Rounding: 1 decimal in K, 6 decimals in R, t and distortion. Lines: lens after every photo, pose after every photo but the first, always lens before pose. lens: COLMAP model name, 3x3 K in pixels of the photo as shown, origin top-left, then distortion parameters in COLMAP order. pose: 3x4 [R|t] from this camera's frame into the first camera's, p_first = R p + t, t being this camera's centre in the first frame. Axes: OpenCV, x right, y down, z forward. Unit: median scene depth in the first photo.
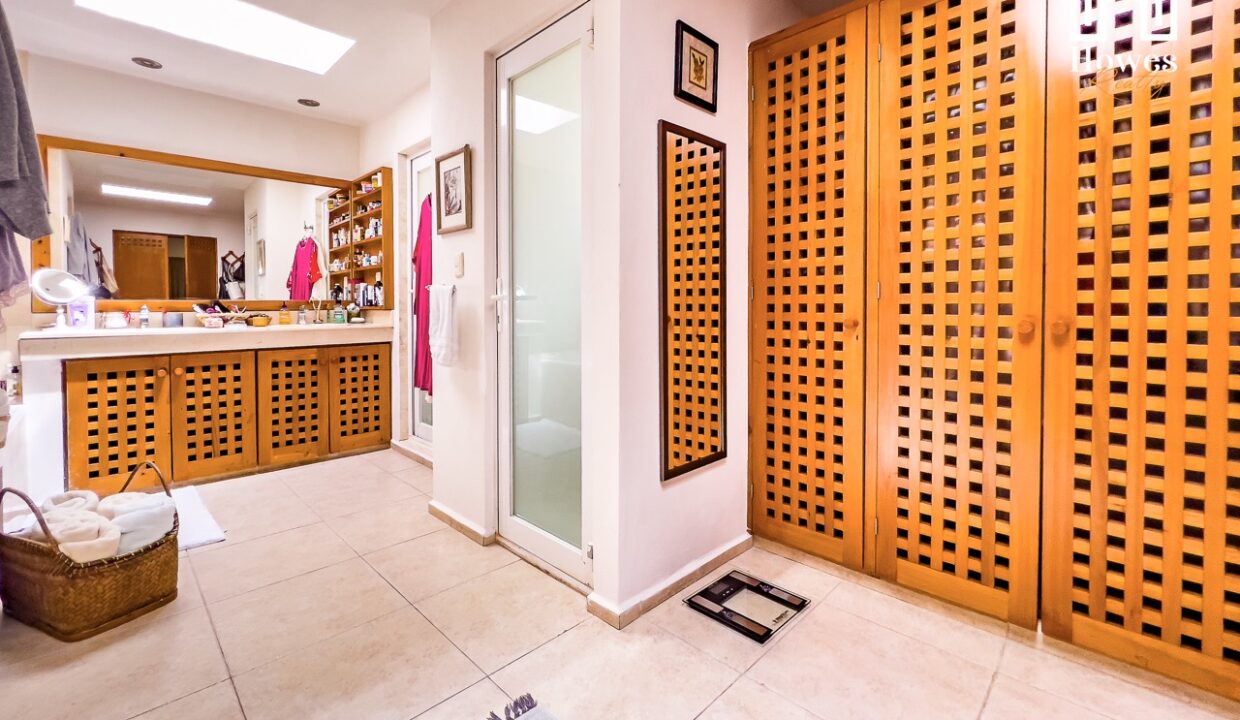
lens RADIAL K [[522.4, 0, 630.6], [0, 522.4, 317.4], [0, 0, 1]] dist [-0.004767, 0.001286]
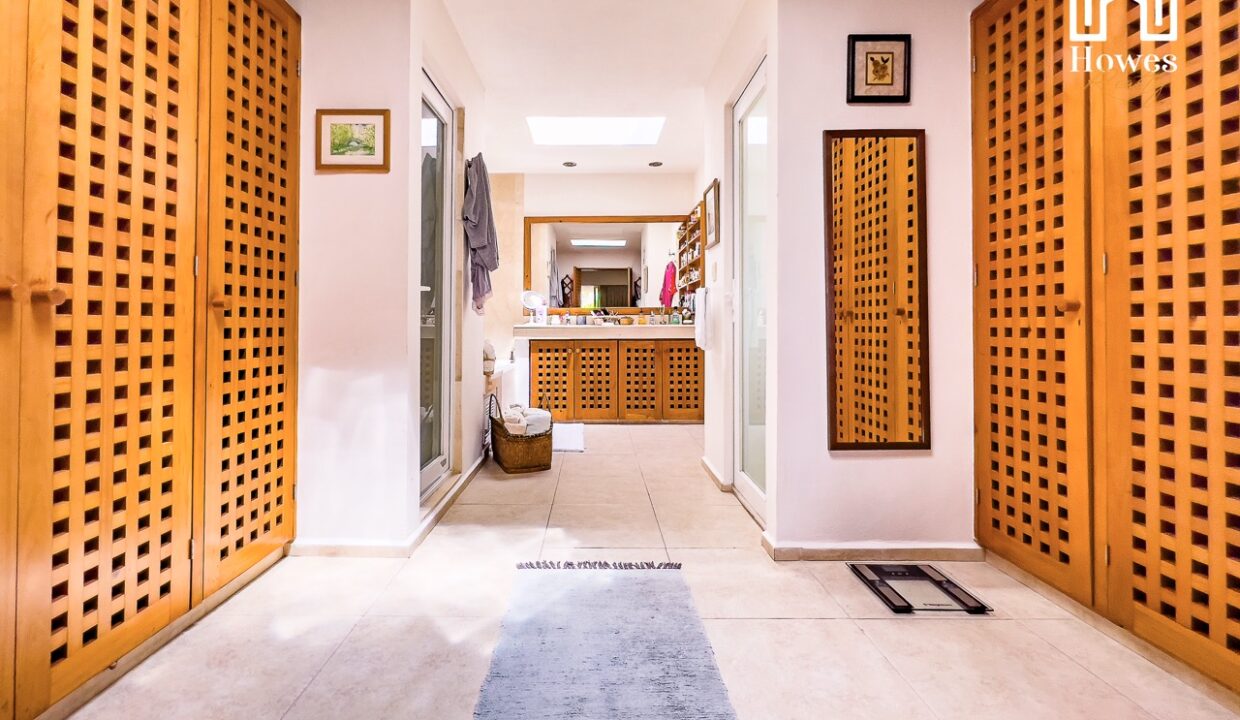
lens RADIAL K [[522.4, 0, 590.0], [0, 522.4, 319.2], [0, 0, 1]] dist [-0.004767, 0.001286]
pose [[0.691908, -0.006137, -0.721959, 0.446790], [-0.014588, 0.999641, -0.022477, 0.057620], [0.721838, 0.026084, 0.691570, -0.127875]]
